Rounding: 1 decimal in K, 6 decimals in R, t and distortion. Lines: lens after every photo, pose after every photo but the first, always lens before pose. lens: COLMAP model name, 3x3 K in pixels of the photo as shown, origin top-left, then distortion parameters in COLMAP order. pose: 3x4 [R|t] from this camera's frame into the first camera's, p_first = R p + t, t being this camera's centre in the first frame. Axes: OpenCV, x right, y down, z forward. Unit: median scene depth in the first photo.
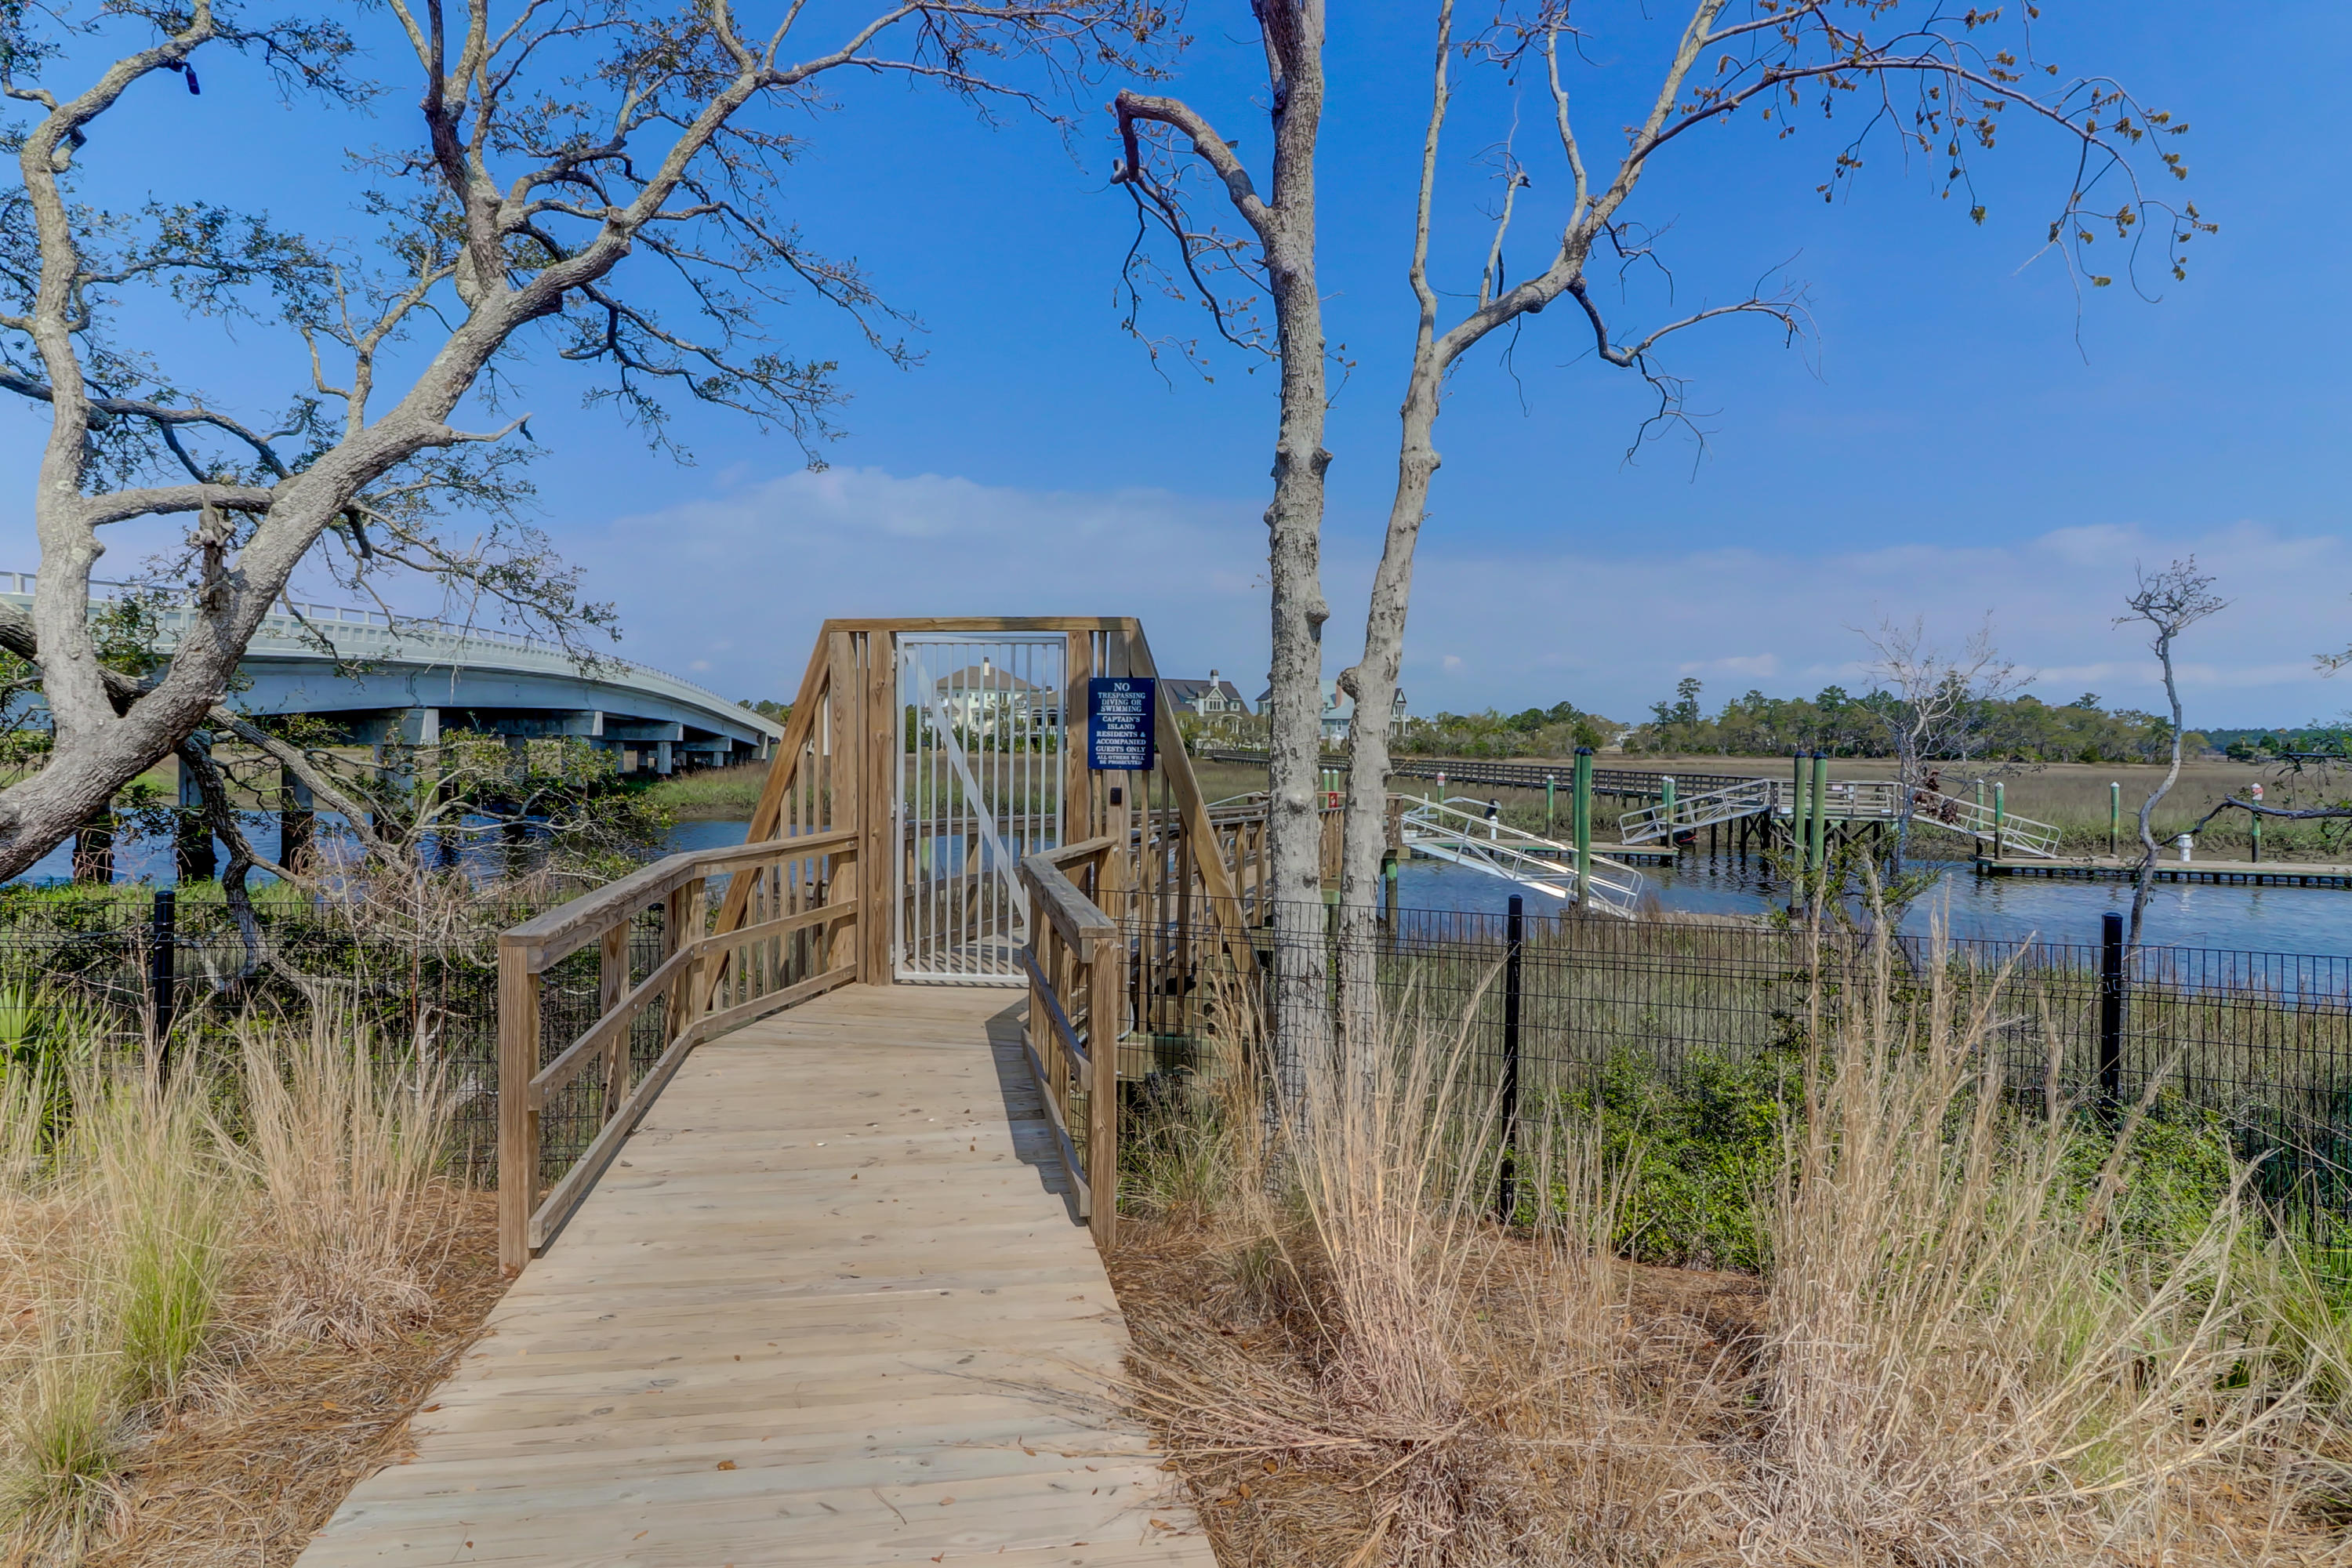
lens RADIAL K [[1384.8, 0, 1176.0], [0, 1384.8, 784.0], [0, 0, 1]] dist [-0.012106, -0.000989]
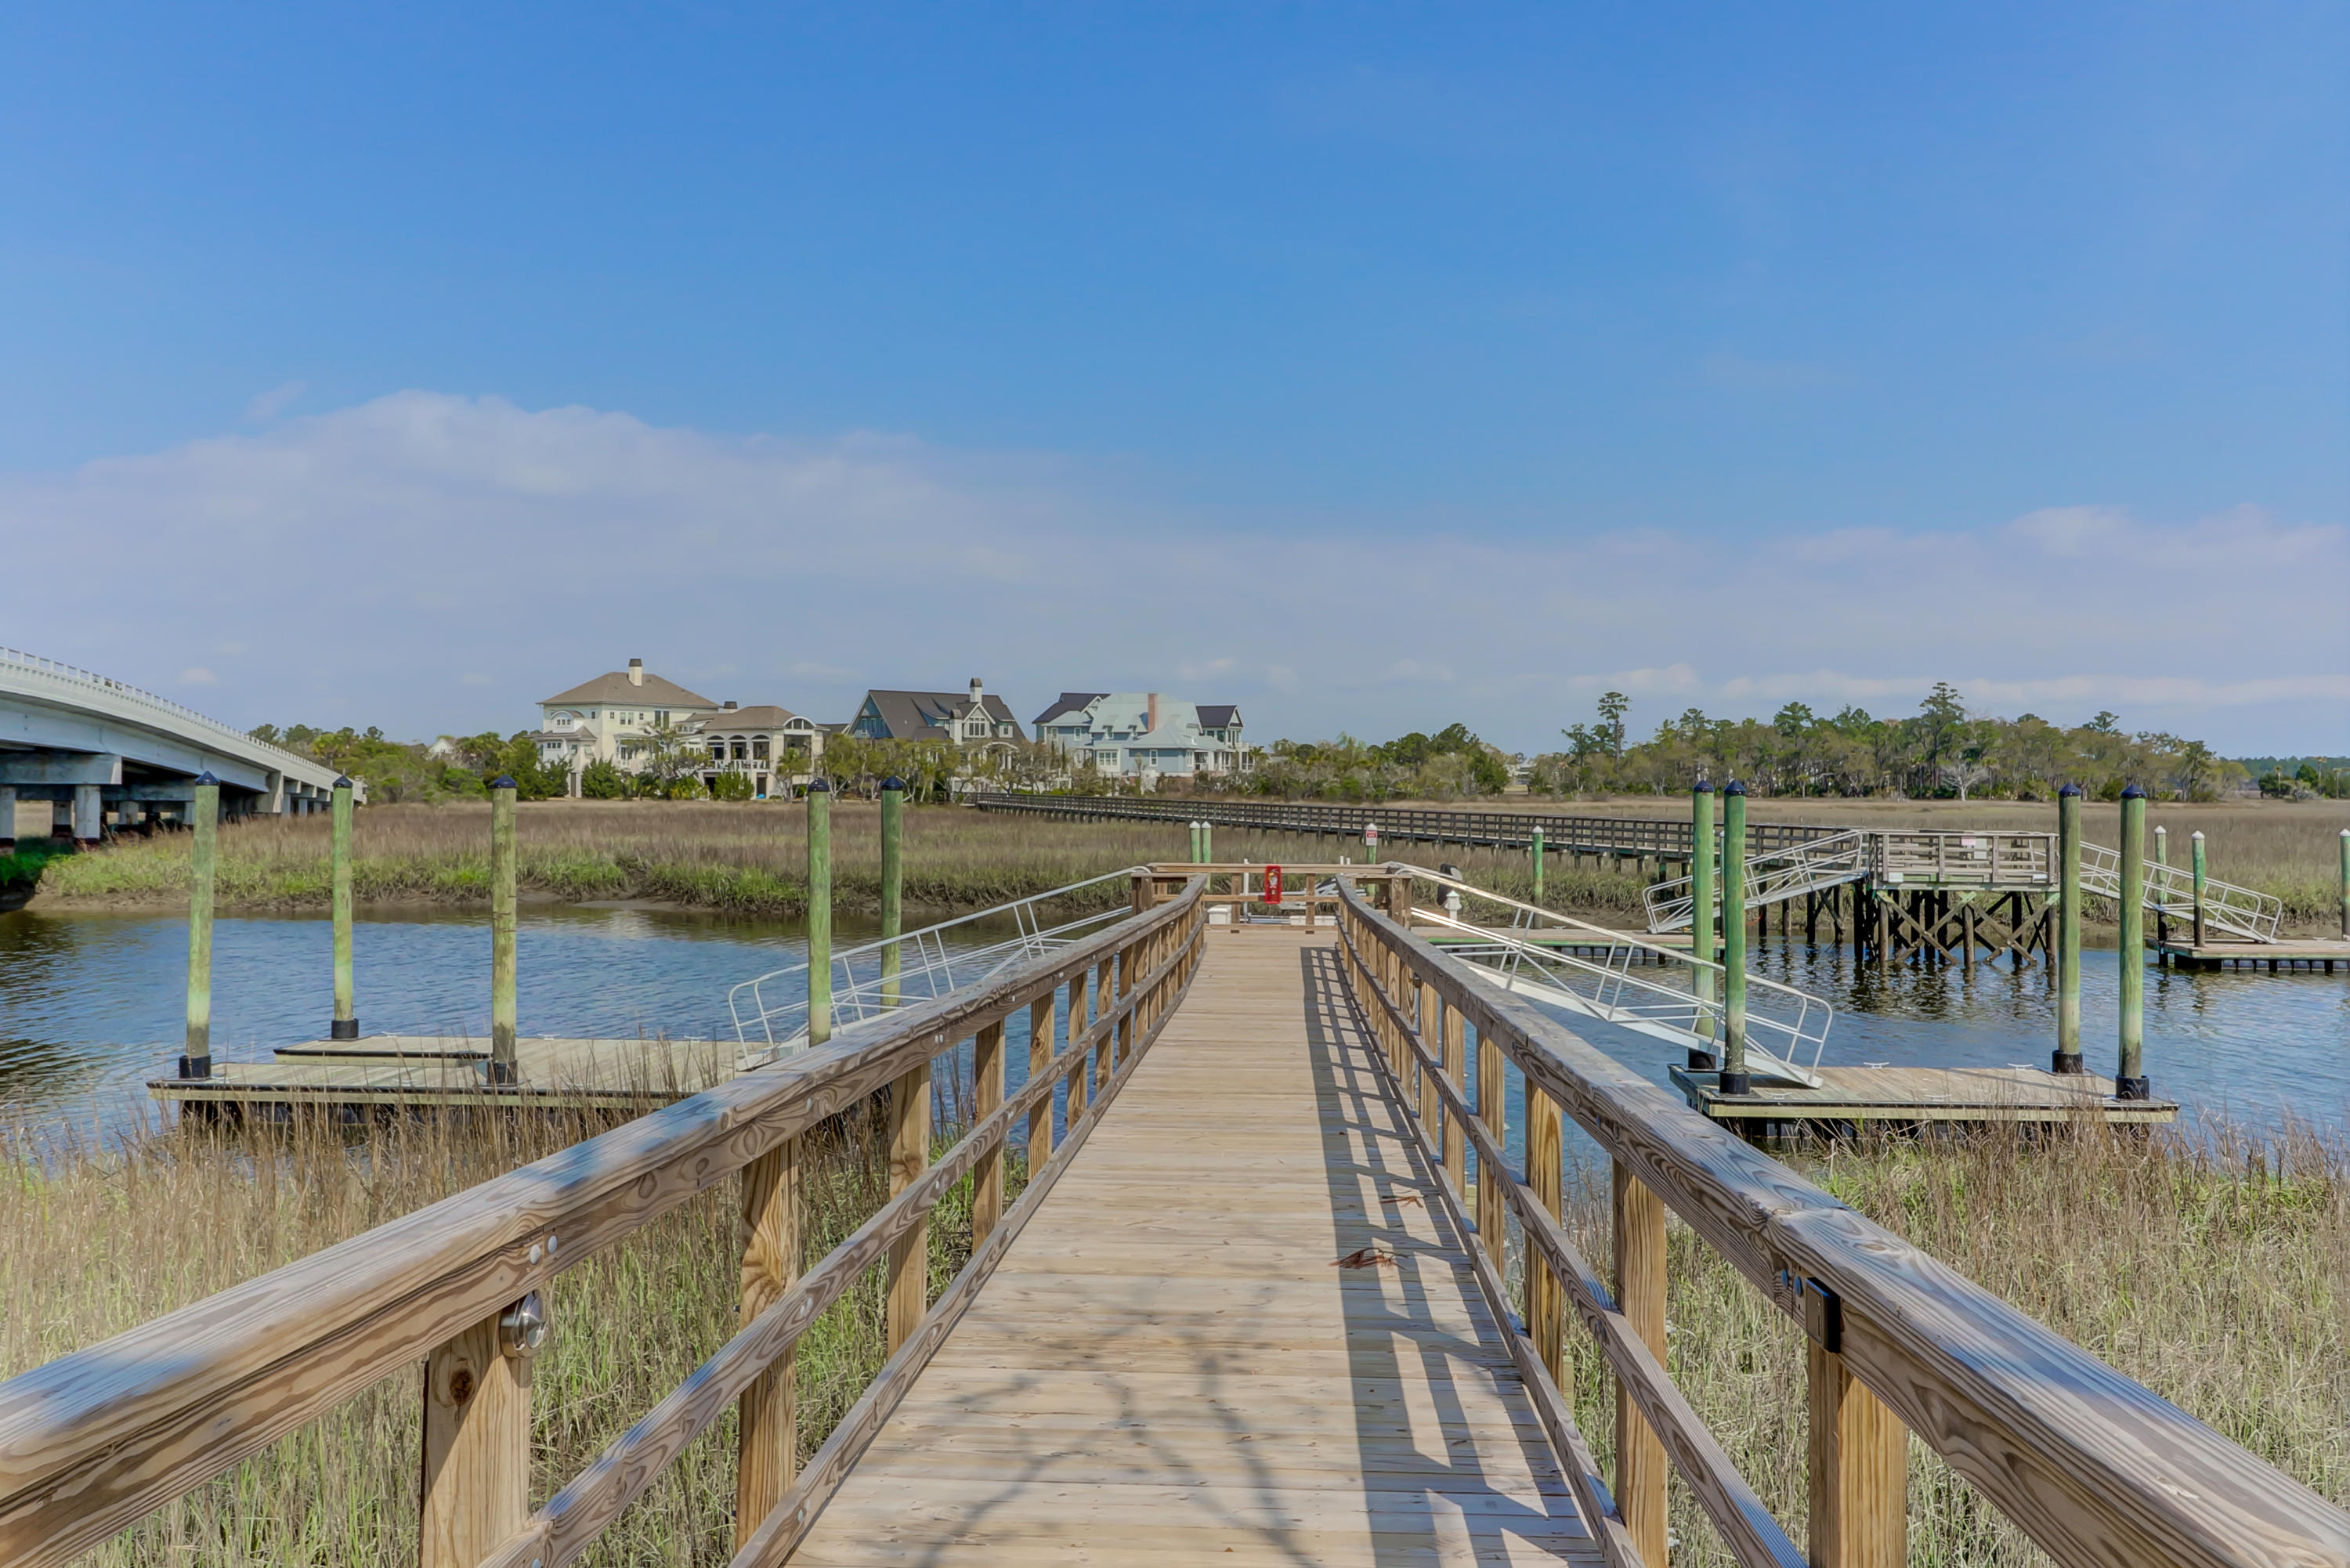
lens RADIAL K [[1878.3, 0, 1201.5], [0, 1878.3, 783.6], [0, 0, 1]] dist [-0.002205, -0.002203]
pose [[0.988016, -0.006738, 0.154207, -0.018608], [0.011301, 0.999523, -0.028733, -0.003073], [-0.153940, 0.030132, 0.987621, 0.149327]]
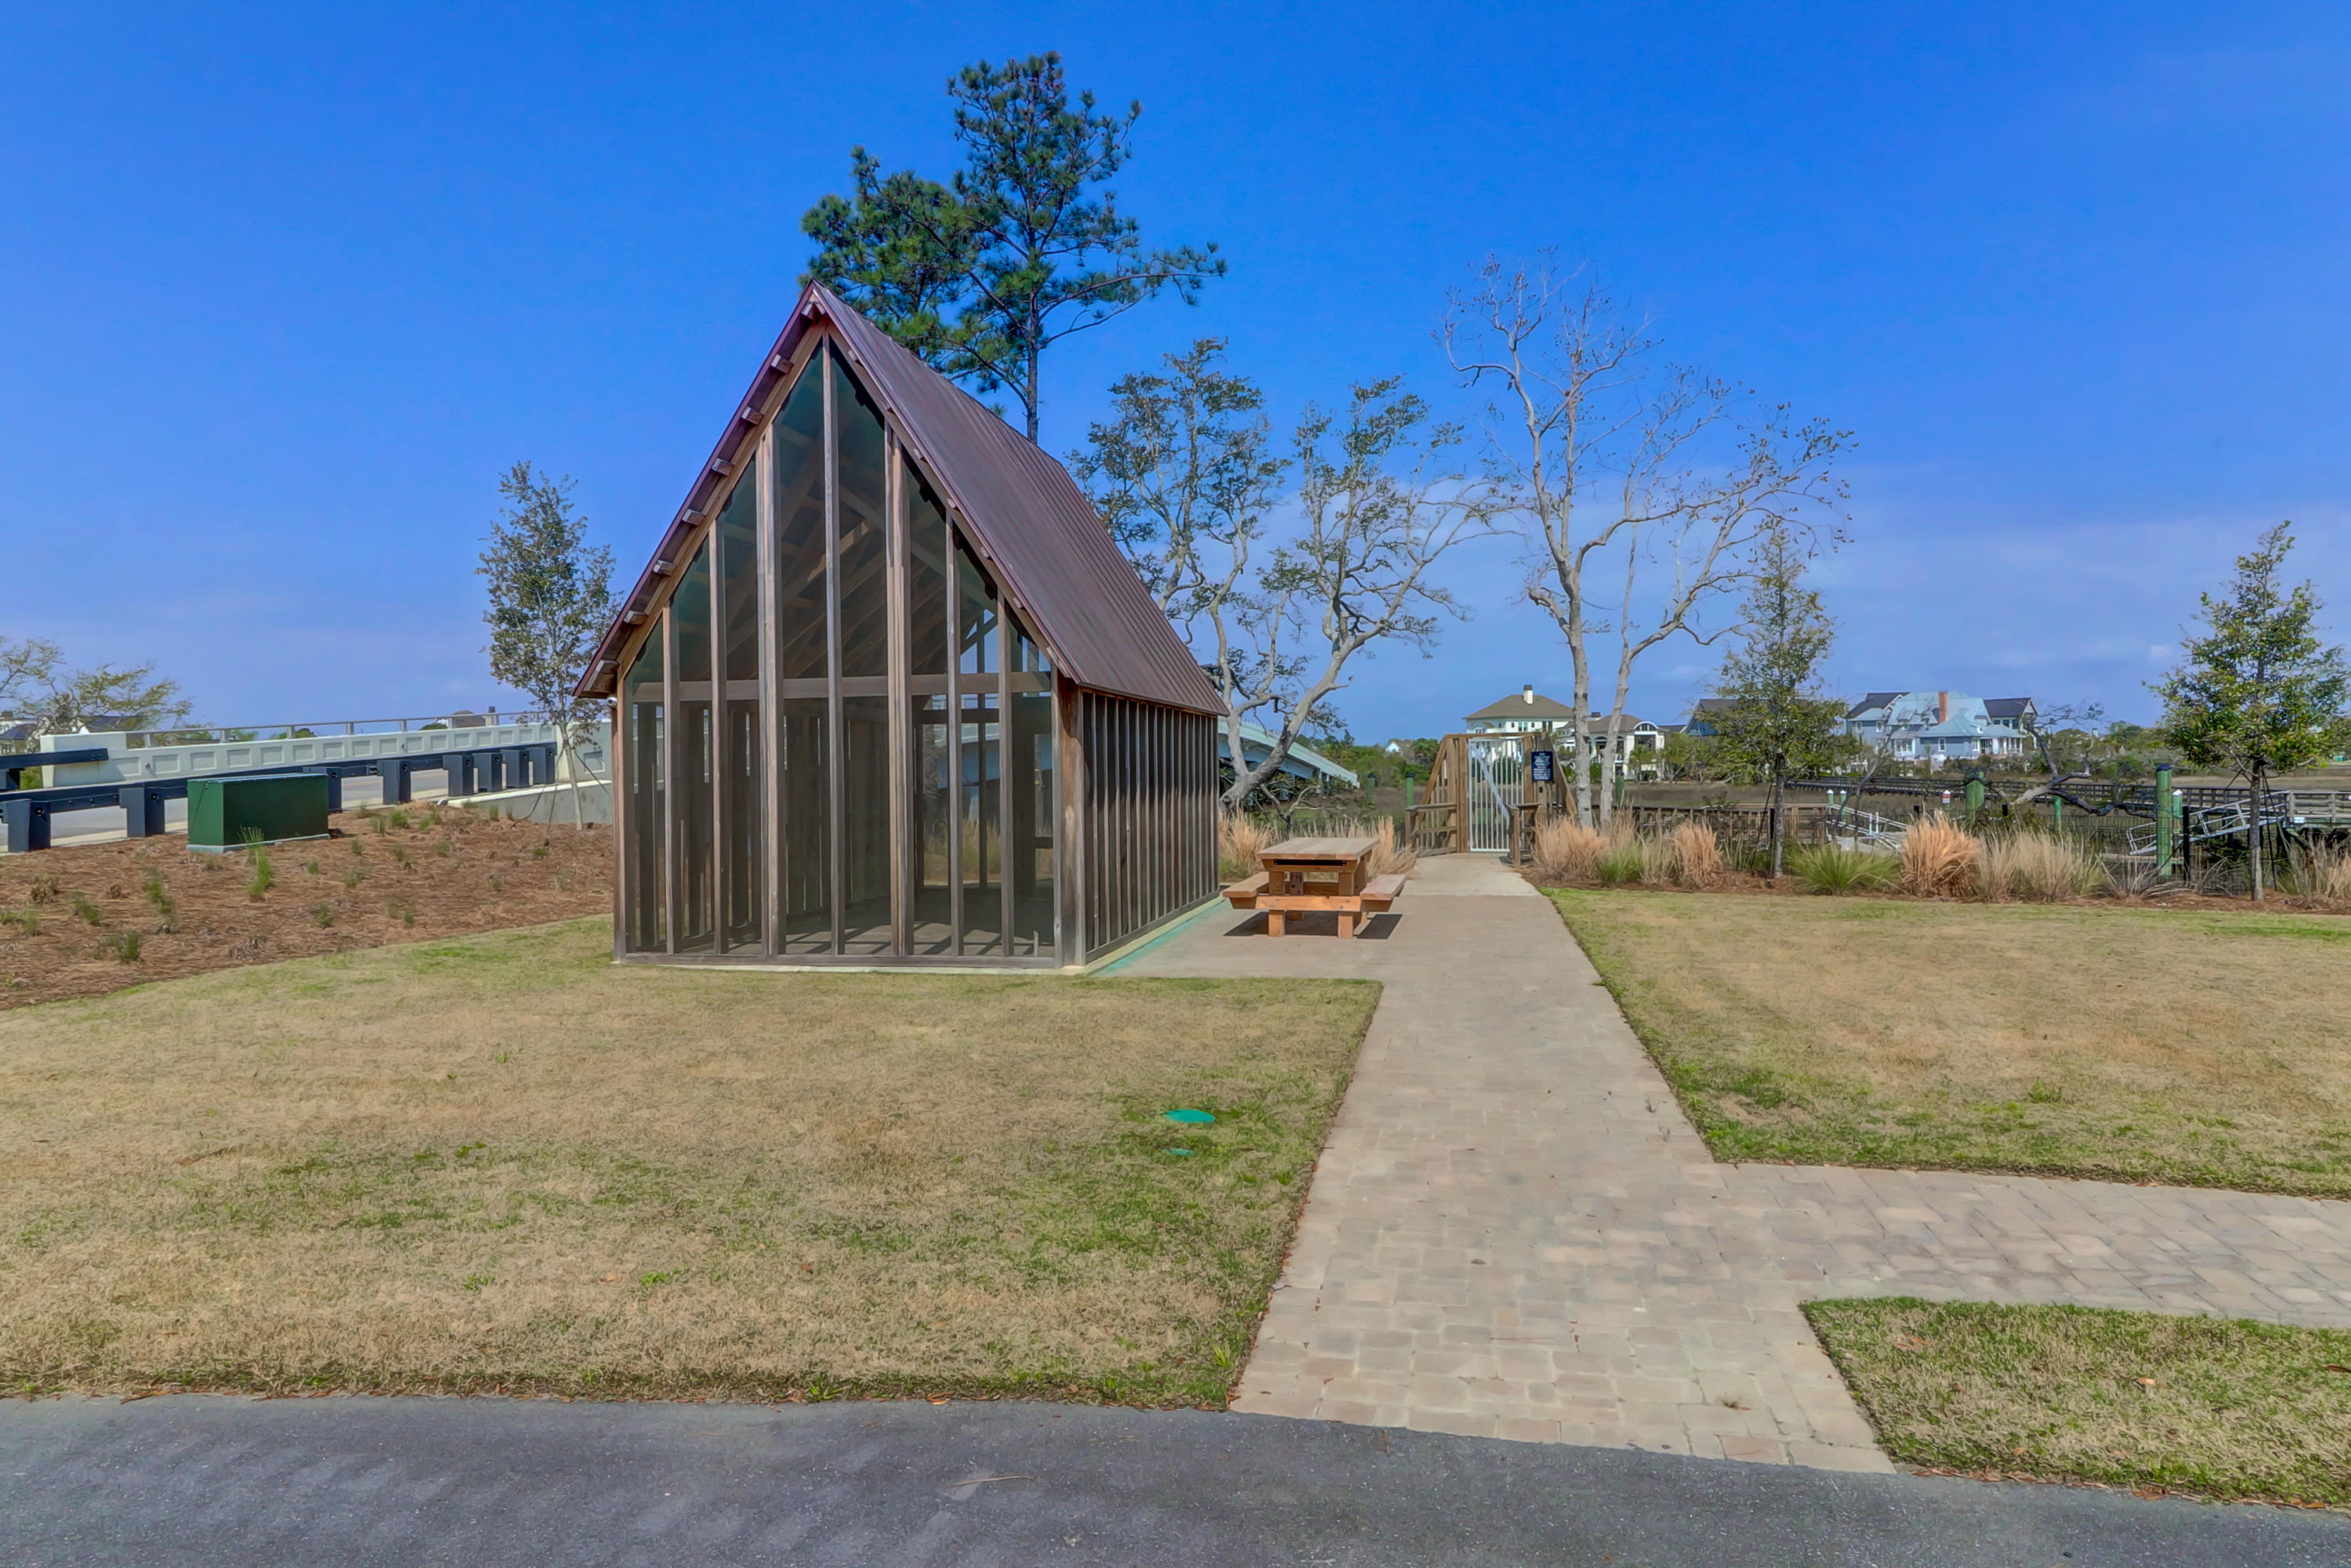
lens RADIAL K [[1630.6, 0, 1175.5], [0, 1630.6, 784.0], [0, 0, 1]] dist [0.003799, -0.000373]
pose [[0.937421, -0.021378, -0.347540, 0.067879], [0.012943, 0.999563, -0.026575, 0.012188], [0.347956, 0.020414, 0.937288, -0.399066]]
